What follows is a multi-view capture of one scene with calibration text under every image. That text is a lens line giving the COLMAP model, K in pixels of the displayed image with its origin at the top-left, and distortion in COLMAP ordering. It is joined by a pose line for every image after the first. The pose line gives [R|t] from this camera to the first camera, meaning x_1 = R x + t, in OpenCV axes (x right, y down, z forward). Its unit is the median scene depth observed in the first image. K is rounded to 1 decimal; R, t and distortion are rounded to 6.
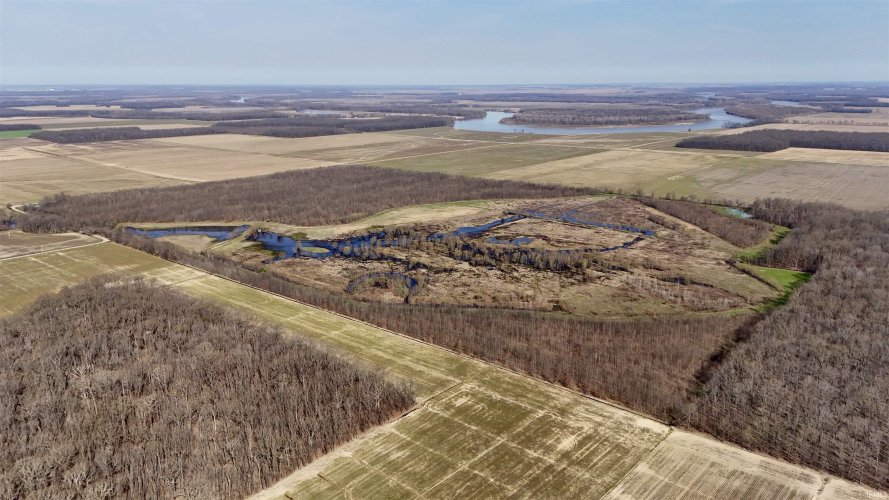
lens RADIAL K [[634.8, 0, 442.2], [0, 634.8, 246.8], [0, 0, 1]] dist [0.042635, -0.020198]
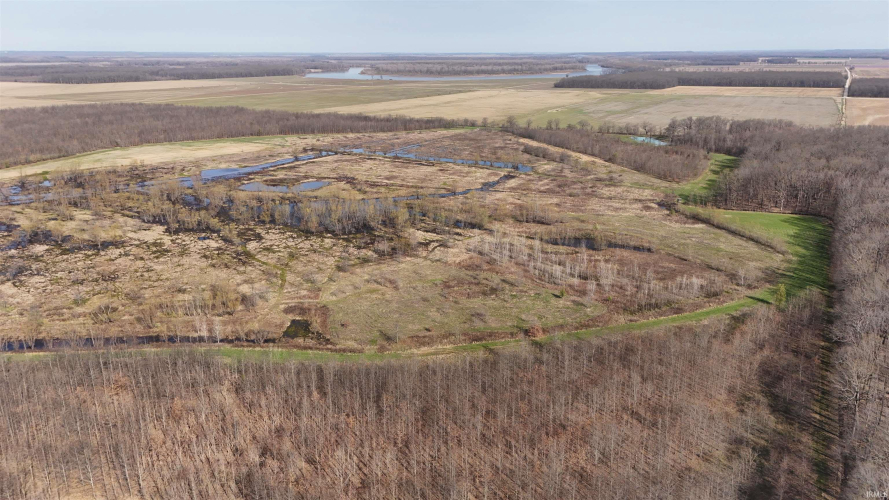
lens RADIAL K [[634.8, 0, 440.7], [0, 634.8, 248.3], [0, 0, 1]] dist [0.042635, -0.020198]
pose [[0.983846, -0.050530, 0.171735, 0.162335], [0.042926, 0.997939, 0.047707, 0.026923], [-0.173792, -0.039564, 0.983987, 0.487394]]
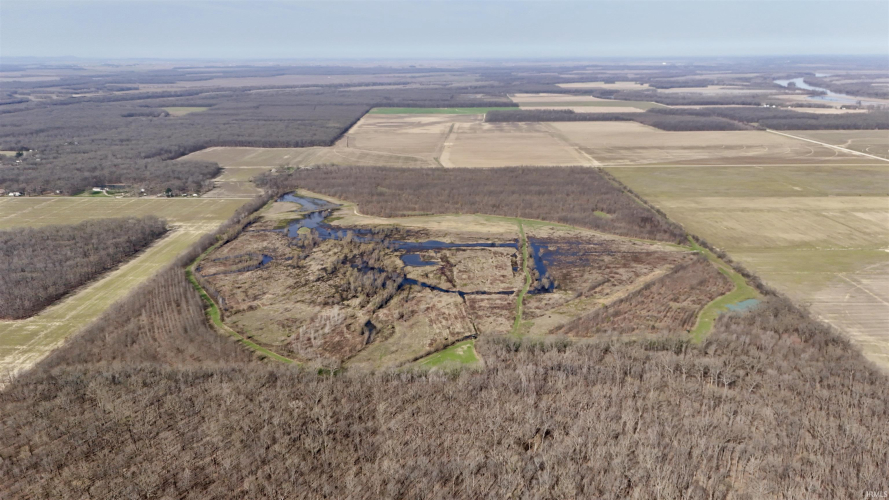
lens RADIAL K [[634.8, 0, 442.8], [0, 634.8, 253.0], [0, 0, 1]] dist [0.042635, -0.020198]
pose [[0.641785, 0.223522, -0.733587, 1.022365], [-0.188983, 0.973178, 0.131191, -0.189860], [0.743234, 0.054439, 0.666813, 0.388608]]
